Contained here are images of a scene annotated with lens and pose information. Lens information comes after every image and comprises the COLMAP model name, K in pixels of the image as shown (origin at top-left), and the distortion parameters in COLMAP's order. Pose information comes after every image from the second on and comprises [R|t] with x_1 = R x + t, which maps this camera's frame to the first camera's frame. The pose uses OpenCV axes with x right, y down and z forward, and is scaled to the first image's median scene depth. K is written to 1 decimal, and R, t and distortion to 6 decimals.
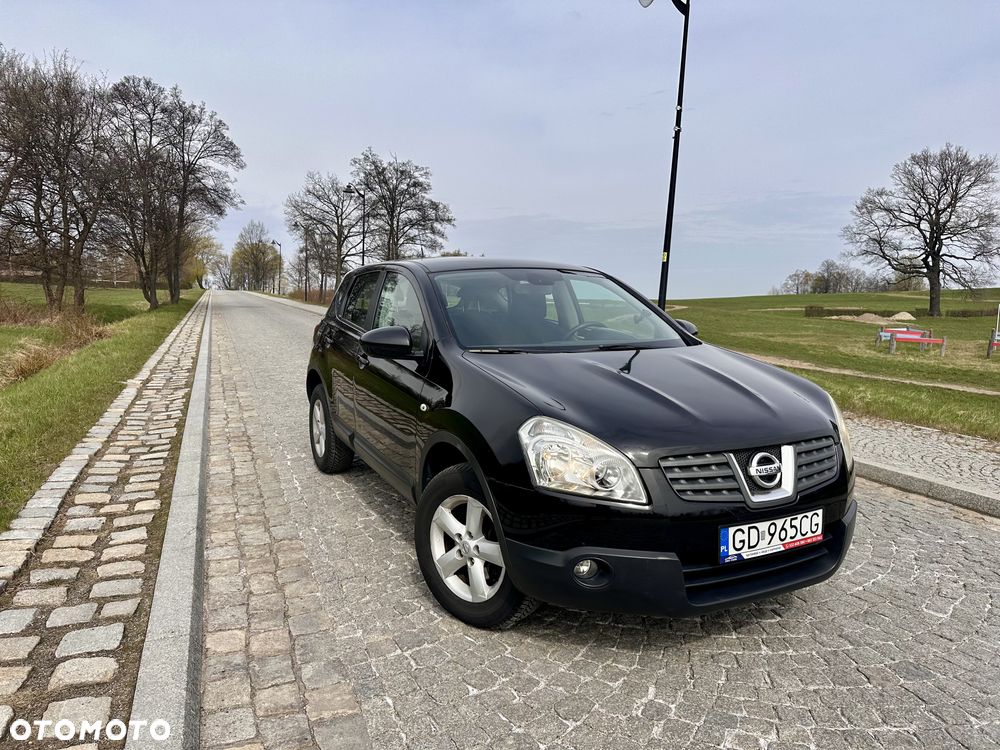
lens RADIAL K [[680.6, 0, 503.0], [0, 680.6, 370.7], [0, 0, 1]] dist [0.030499, -0.029808]
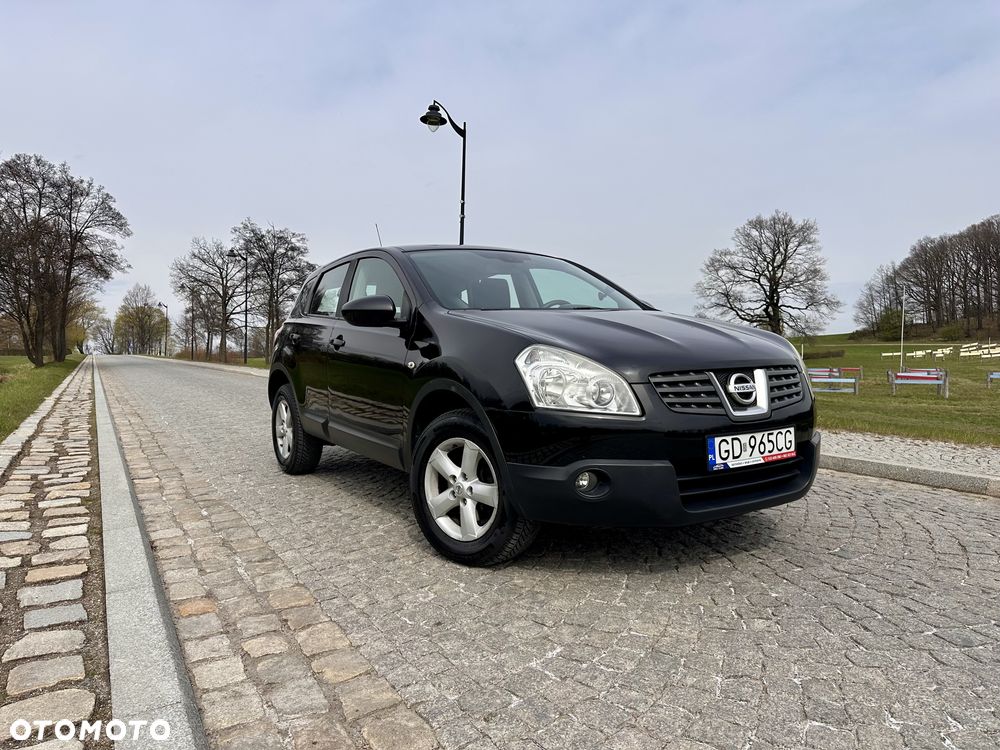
lens RADIAL K [[680.6, 0, 495.8], [0, 680.6, 371.9], [0, 0, 1]] dist [0.030499, -0.029808]
pose [[0.995468, -0.030691, 0.090011, -0.101453], [0.037947, 0.996069, -0.080046, 0.188301], [-0.087200, 0.083099, 0.992719, -0.044068]]
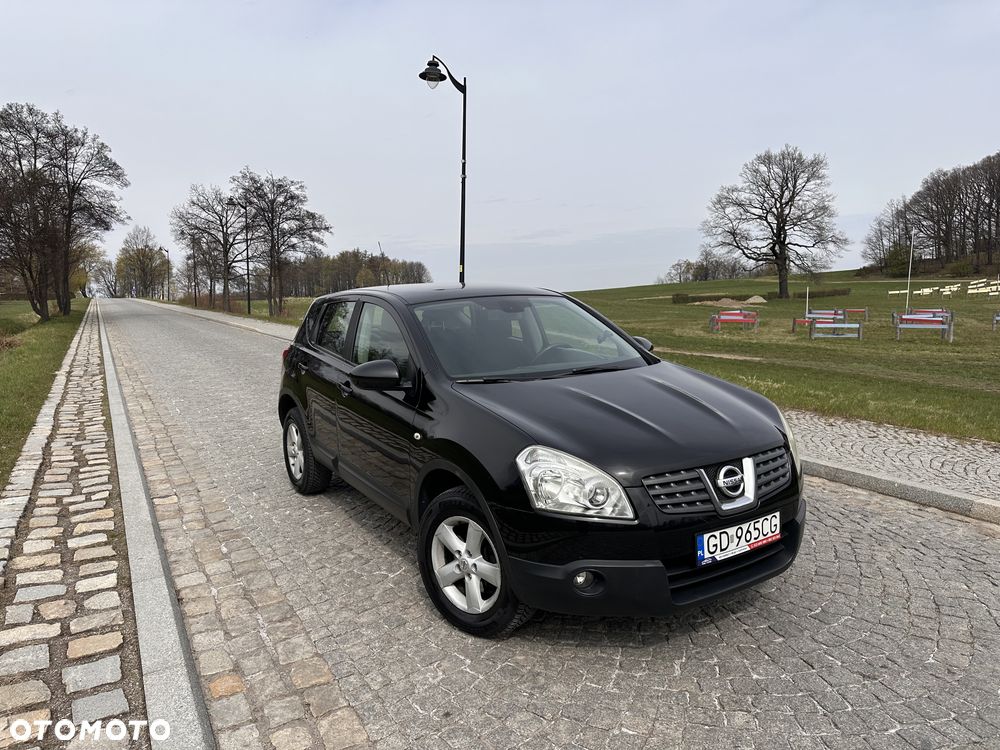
lens RADIAL K [[680.6, 0, 494.1], [0, 680.6, 367.3], [0, 0, 1]] dist [0.030499, -0.029808]
pose [[0.995813, -0.045579, 0.079246, -0.093598], [0.045373, 0.998960, 0.004396, -0.068492], [-0.079364, -0.000782, 0.996845, -0.111288]]
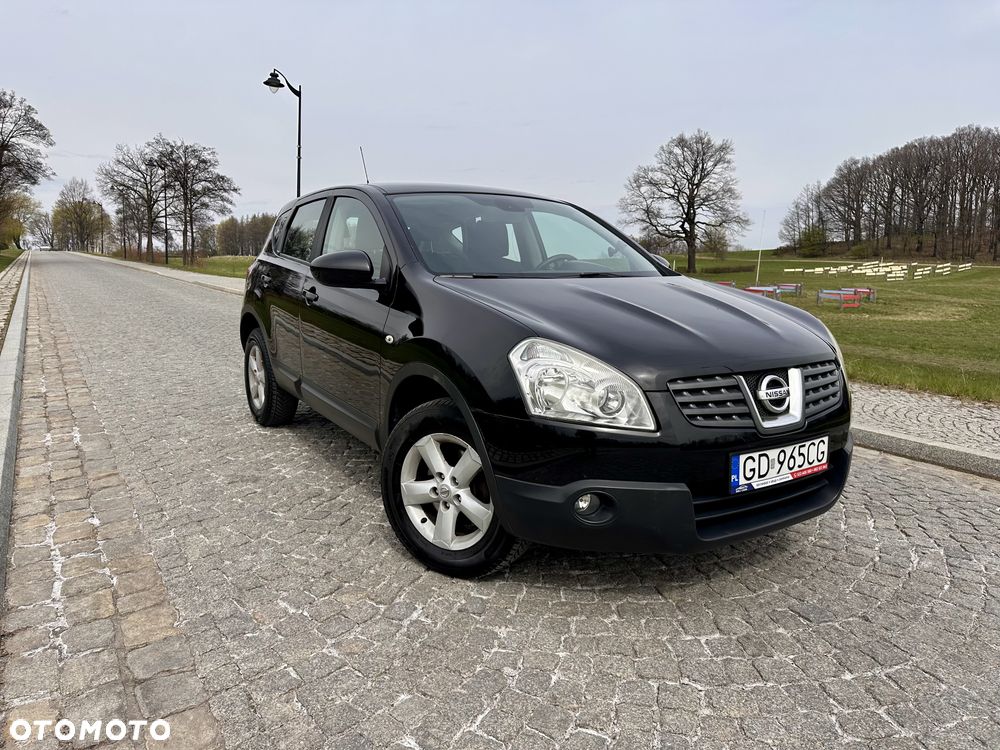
lens RADIAL K [[680.6, 0, 504.1], [0, 680.6, 372.1], [0, 0, 1]] dist [0.030499, -0.029808]
pose [[0.994536, -0.011167, 0.103798, -0.074418], [0.005969, 0.998719, 0.050255, 0.066255], [-0.104226, -0.049361, 0.993328, 0.120566]]
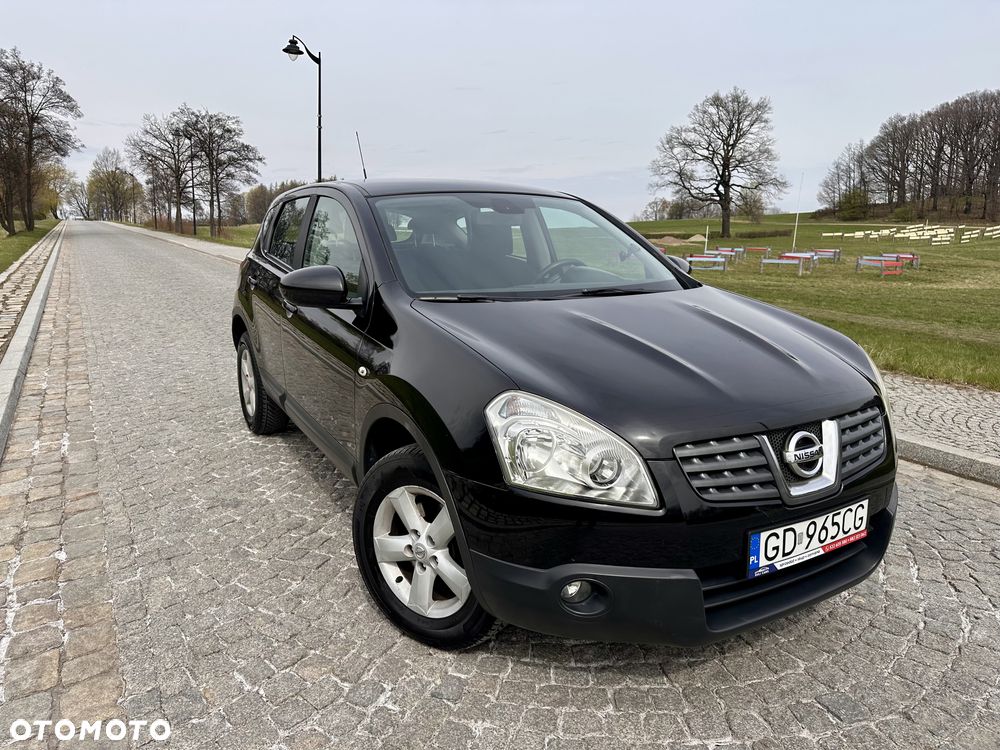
lens RADIAL K [[680.6, 0, 498.2], [0, 680.6, 374.0], [0, 0, 1]] dist [0.030499, -0.029808]
pose [[0.998489, -0.013624, 0.053238, -0.002352], [0.008158, 0.994796, 0.101561, -0.026631], [-0.054345, -0.100974, 0.993404, 0.255776]]
